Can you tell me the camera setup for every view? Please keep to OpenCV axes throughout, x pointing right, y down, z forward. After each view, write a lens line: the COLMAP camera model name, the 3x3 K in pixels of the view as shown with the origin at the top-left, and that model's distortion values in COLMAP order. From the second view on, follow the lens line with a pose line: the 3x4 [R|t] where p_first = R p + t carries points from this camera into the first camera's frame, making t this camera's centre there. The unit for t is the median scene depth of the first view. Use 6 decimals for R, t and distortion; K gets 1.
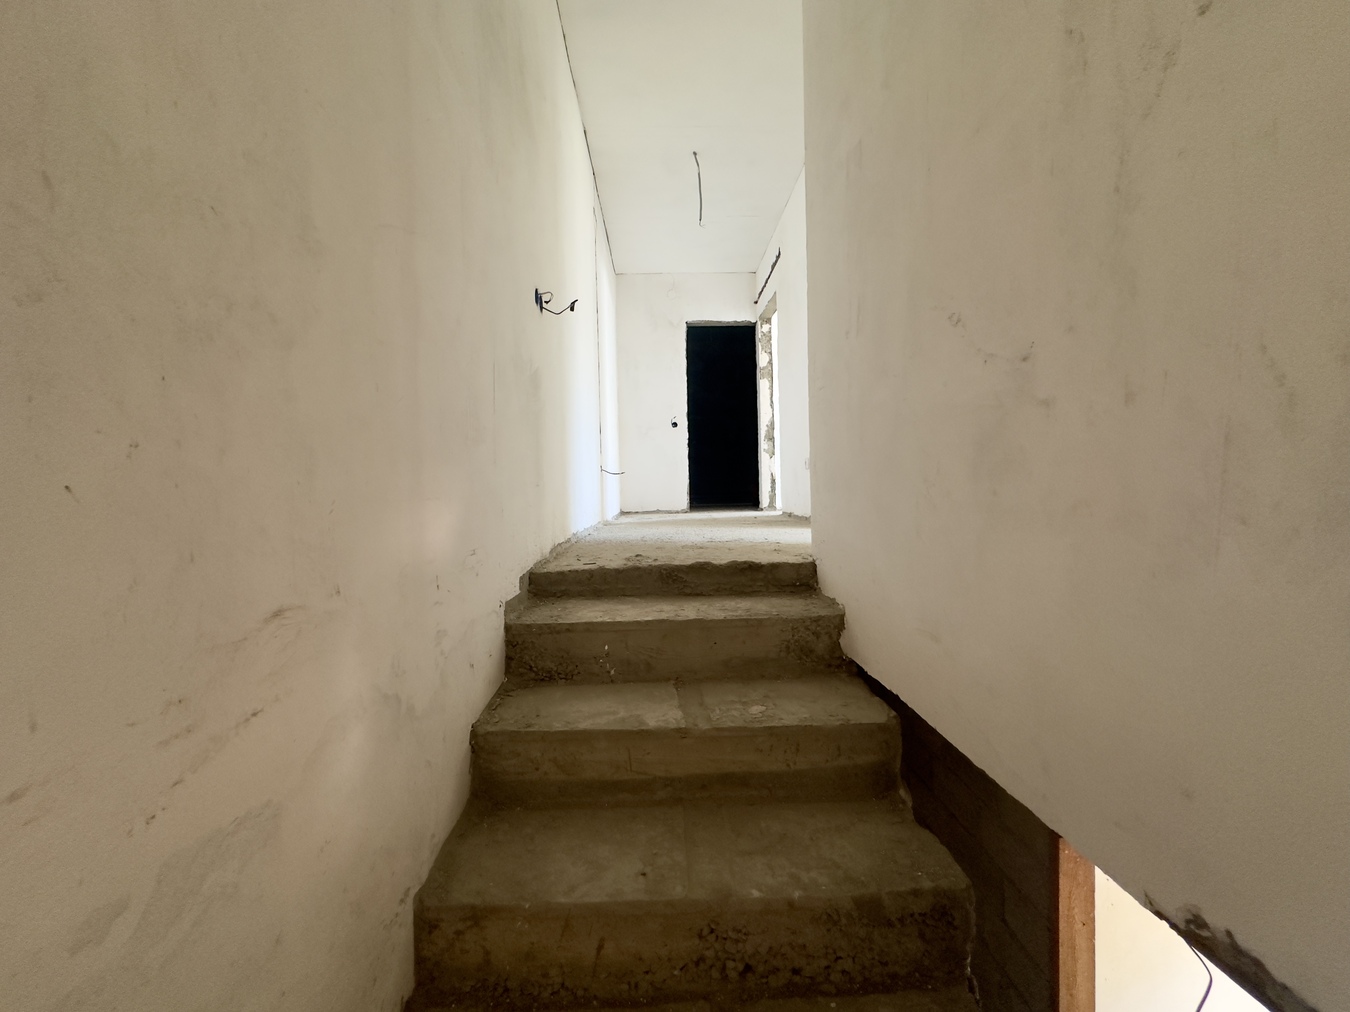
lens RADIAL K [[538.6, 0, 674.1], [0, 538.6, 500.8], [0, 0, 1]] dist [-0.000813, 0.000156]
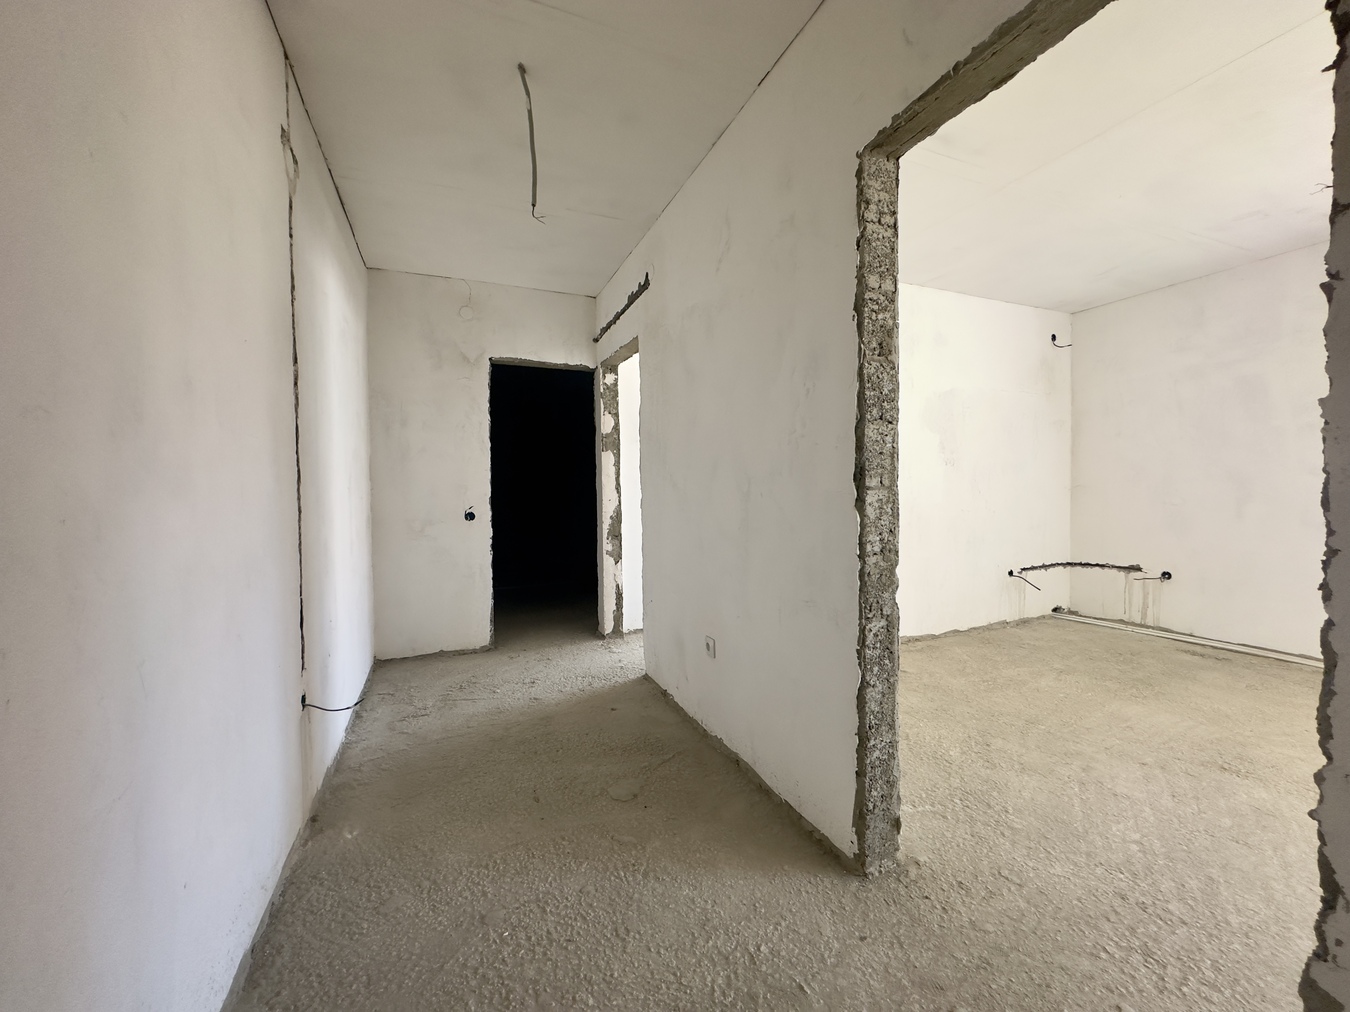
lens RADIAL K [[538.6, 0, 674.1], [0, 538.6, 500.8], [0, 0, 1]] dist [-0.000813, 0.000156]
pose [[0.931475, 0.002906, 0.363795, -0.006181], [-0.002762, 0.999996, -0.000916, -0.160735], [-0.363796, -0.000151, 0.931479, 0.315801]]
